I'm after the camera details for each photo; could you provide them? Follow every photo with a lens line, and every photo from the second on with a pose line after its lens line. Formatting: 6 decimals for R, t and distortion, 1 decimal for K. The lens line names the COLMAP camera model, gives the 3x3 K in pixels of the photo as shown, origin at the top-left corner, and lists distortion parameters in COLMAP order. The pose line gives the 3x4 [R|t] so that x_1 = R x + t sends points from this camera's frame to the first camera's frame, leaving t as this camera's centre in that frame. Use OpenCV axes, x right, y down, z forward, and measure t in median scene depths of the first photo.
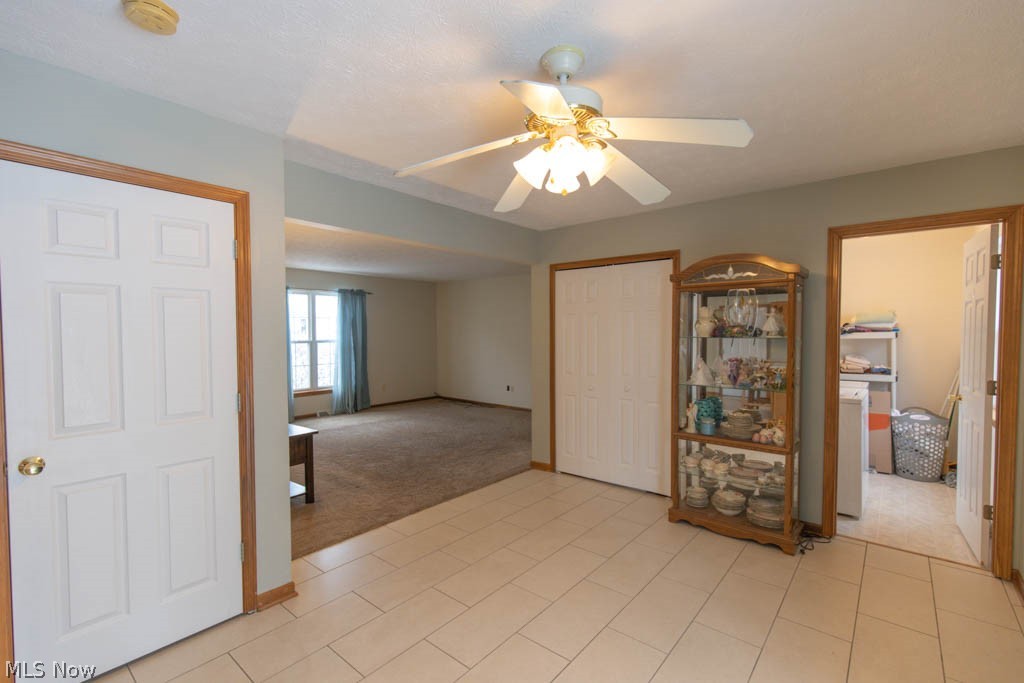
lens RADIAL K [[457.4, 0, 516.3], [0, 457.4, 343.0], [0, 0, 1]] dist [0.006676, -0.001201]
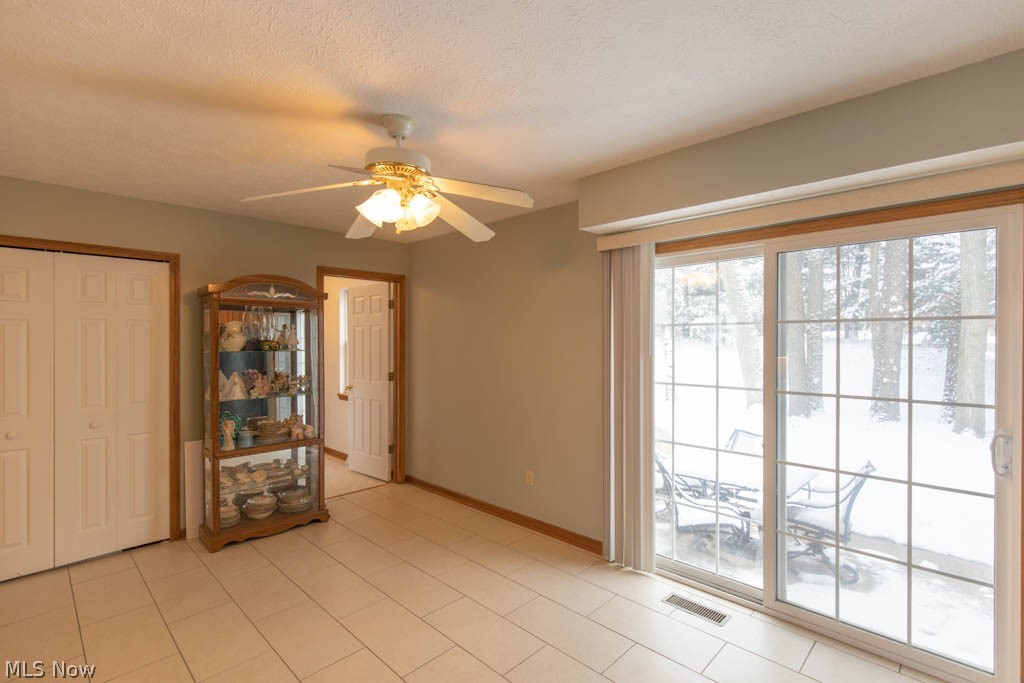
lens RADIAL K [[501.0, 0, 512.0], [0, 501.0, 341.5], [0, 0, 1]] dist [-0.000142, -0.000529]
pose [[0.062804, -0.001112, 0.998025, -0.676903], [0.028634, 0.999590, -0.000688, -0.017661], [-0.997615, 0.028621, 0.062810, 0.350137]]
